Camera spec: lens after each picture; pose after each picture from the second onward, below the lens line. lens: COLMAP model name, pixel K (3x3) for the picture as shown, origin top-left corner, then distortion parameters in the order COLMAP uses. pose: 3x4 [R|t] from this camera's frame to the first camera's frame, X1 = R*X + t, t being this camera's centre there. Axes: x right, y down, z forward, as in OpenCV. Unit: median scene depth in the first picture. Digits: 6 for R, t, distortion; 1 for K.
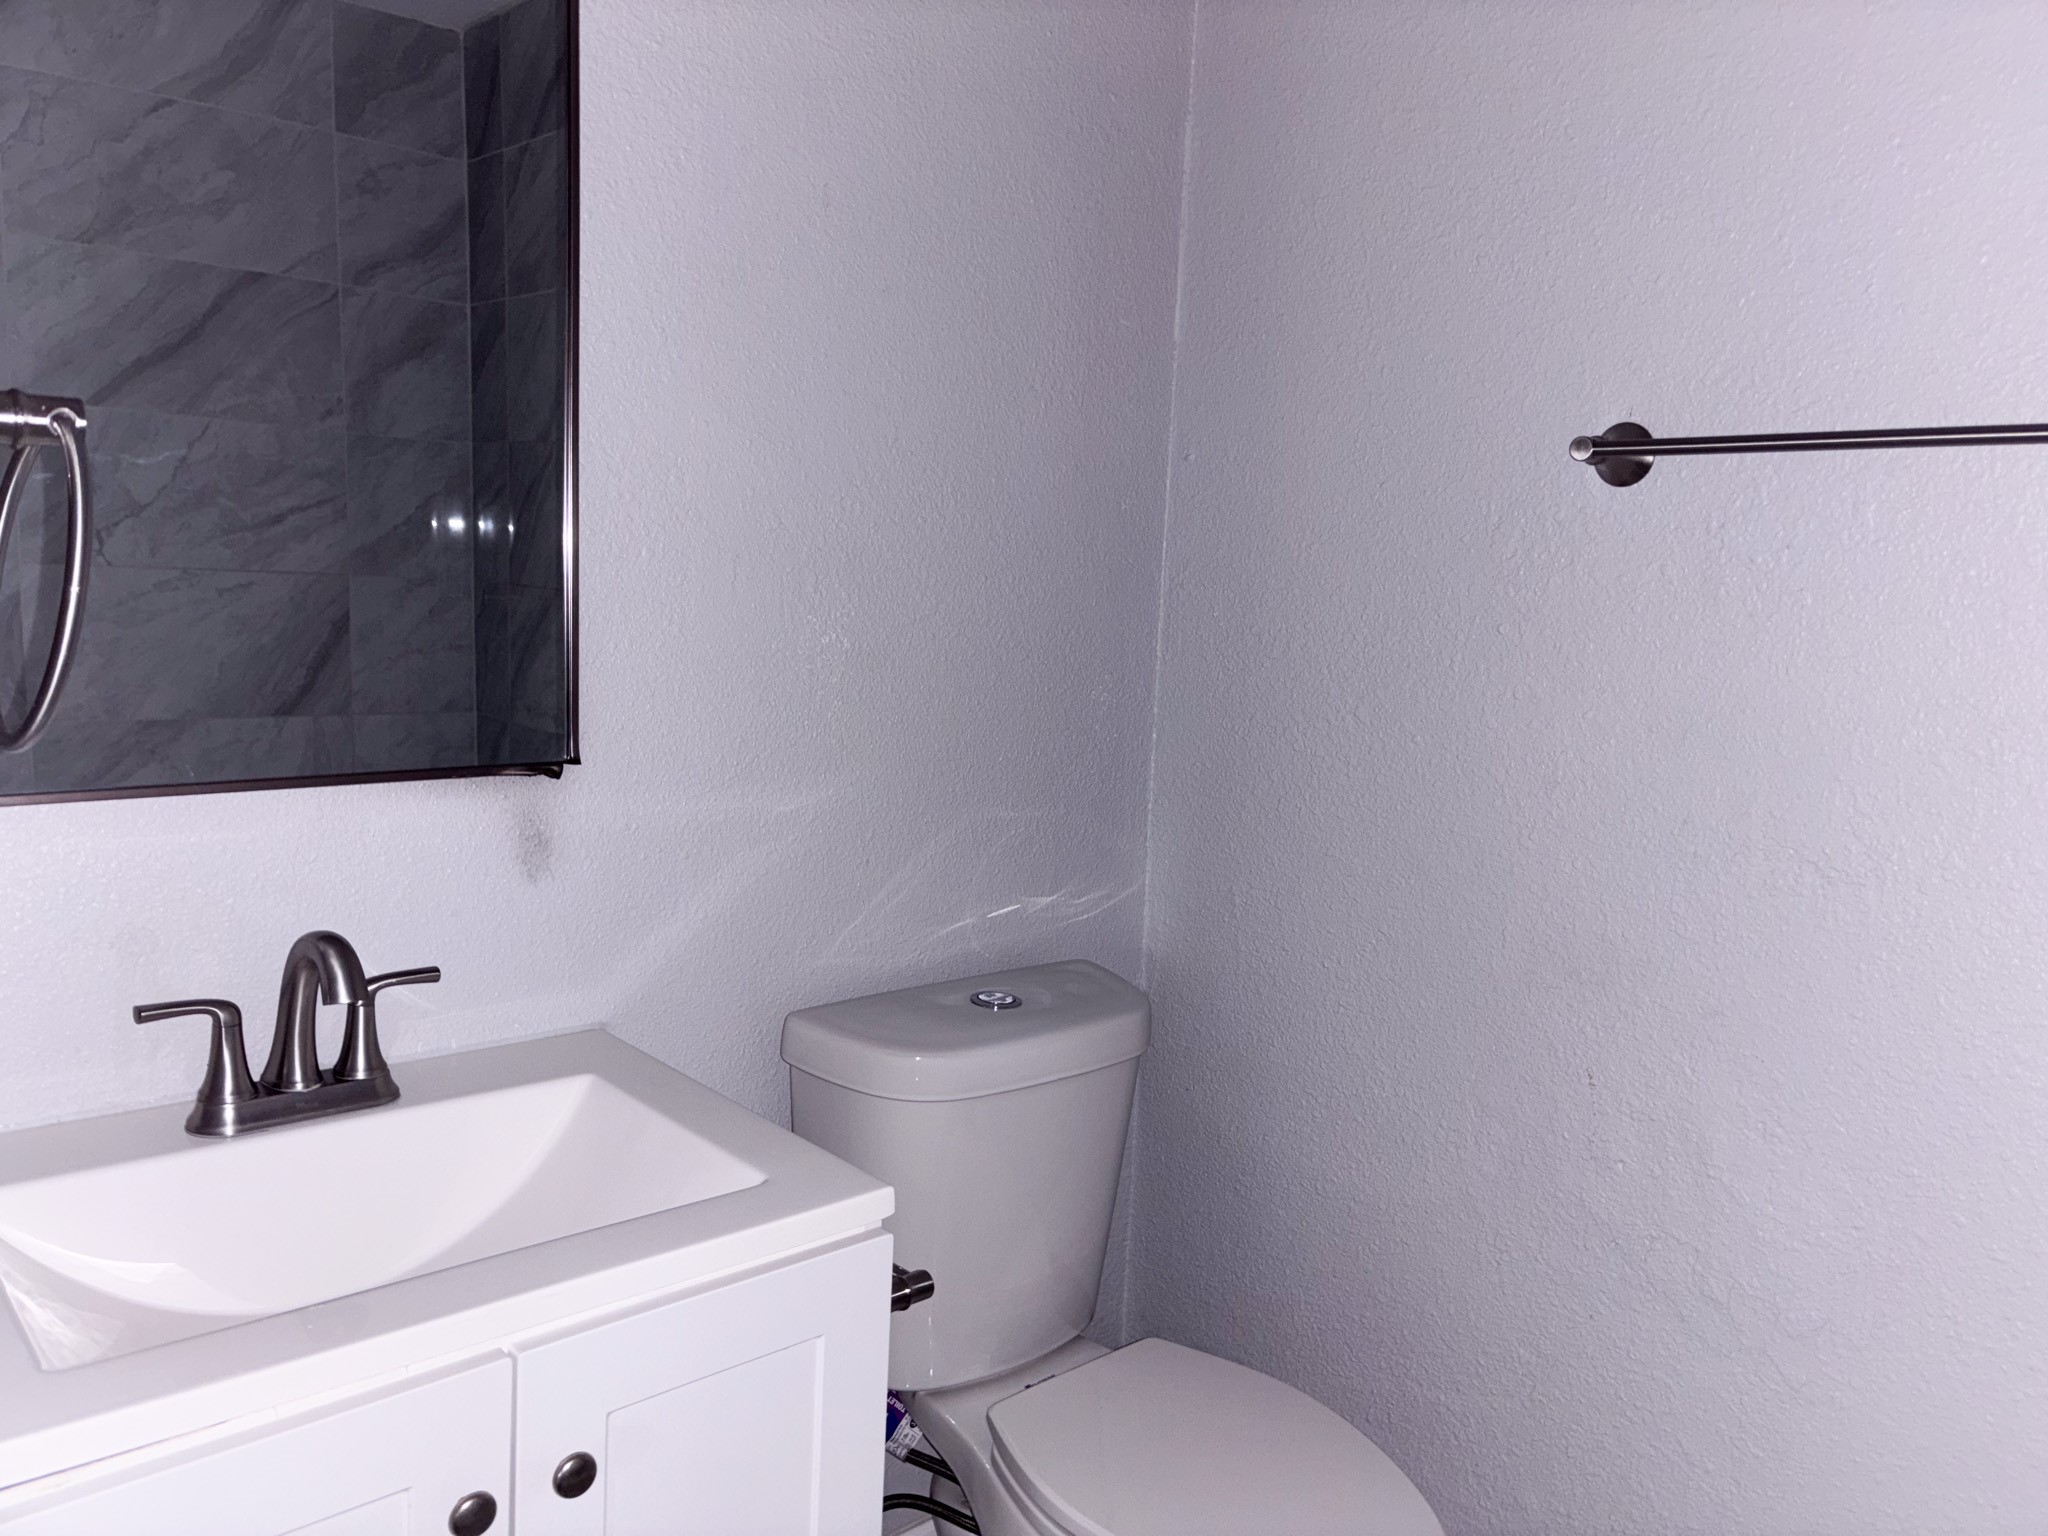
lens RADIAL K [[1548.3, 0, 1024.0], [0, 1548.3, 768.0], [0, 0, 1]] dist [0.004880, 0.006188]
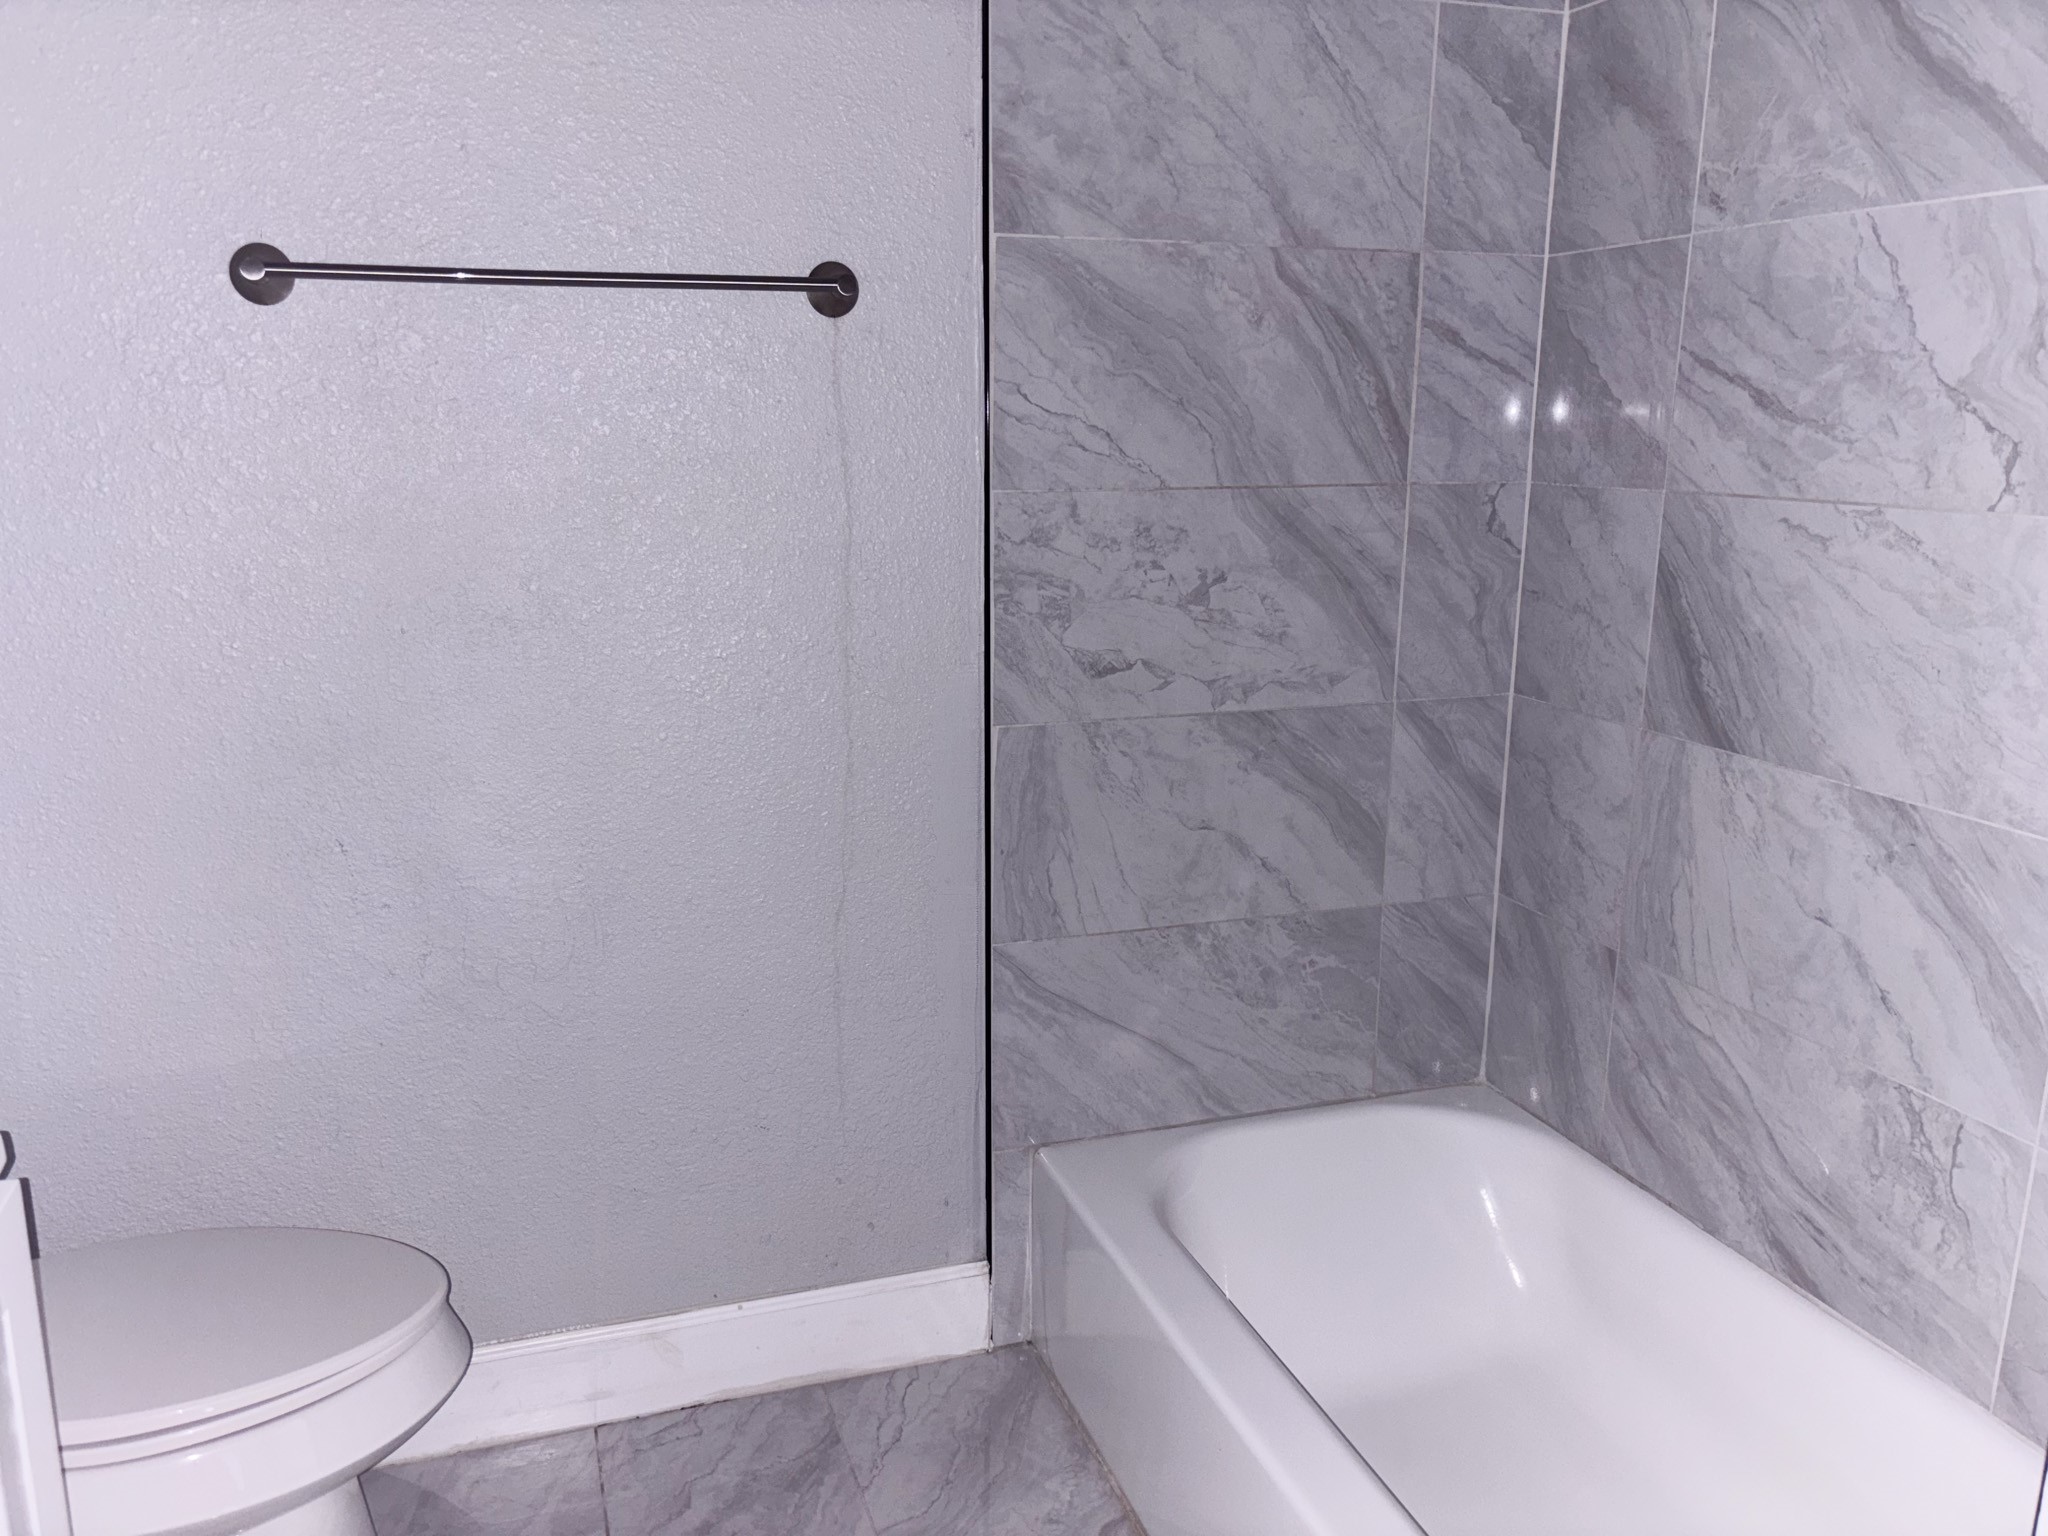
lens RADIAL K [[1548.3, 0, 1024.0], [0, 1548.3, 768.0], [0, 0, 1]] dist [0.004880, 0.006188]
pose [[0.358421, -0.232286, 0.904200, -0.479957], [0.136845, 0.971161, 0.195243, -0.006863], [-0.923476, 0.053756, 0.379871, 0.117191]]
